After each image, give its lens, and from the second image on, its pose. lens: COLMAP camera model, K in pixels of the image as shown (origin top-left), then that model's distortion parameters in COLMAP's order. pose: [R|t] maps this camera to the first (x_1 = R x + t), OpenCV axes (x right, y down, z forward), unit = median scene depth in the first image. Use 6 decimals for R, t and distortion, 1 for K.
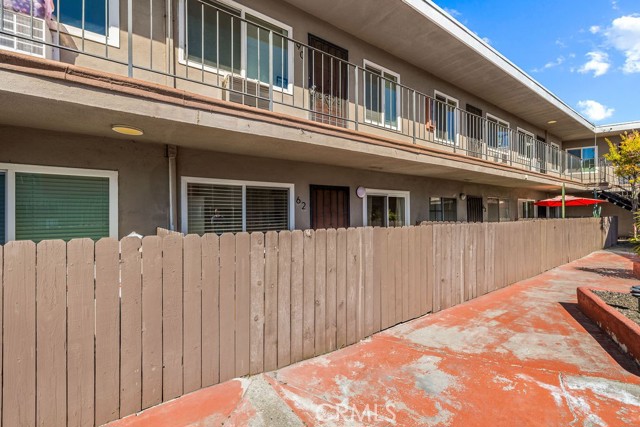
lens RADIAL K [[273.0, 0, 316.9], [0, 273.0, 212.5], [0, 0, 1]] dist [0.002595, -0.000580]
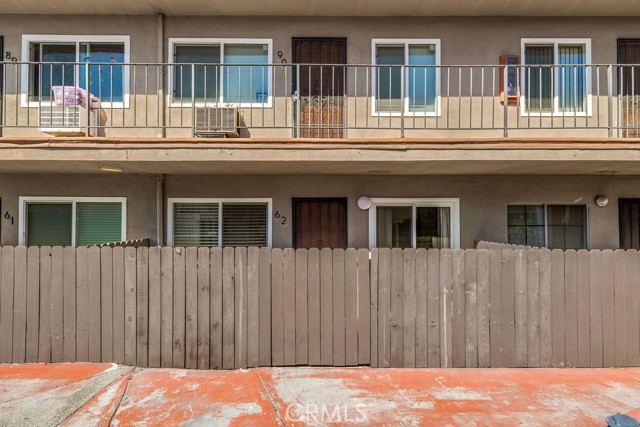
lens RADIAL K [[302.1, 0, 311.4], [0, 302.1, 218.2], [0, 0, 1]] dist [0.003225, -0.000619]
pose [[0.820614, -0.002347, -0.571478, 0.804906], [-0.003259, 0.999956, -0.008786, -0.030507], [0.571474, 0.009072, 0.820570, 0.244895]]
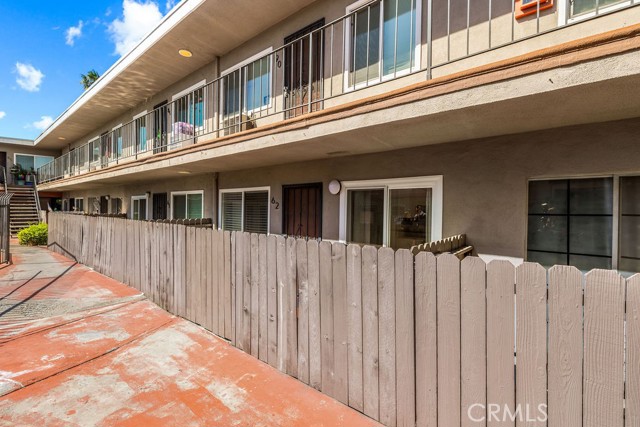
lens RADIAL K [[273.0, 0, 315.5], [0, 273.0, 211.2], [0, 0, 1]] dist [0.002595, -0.000580]
pose [[0.293784, 0.016063, -0.955737, 1.303703], [-0.009078, 0.999861, 0.014014, -0.024893], [0.955829, 0.004559, 0.293889, 1.056203]]
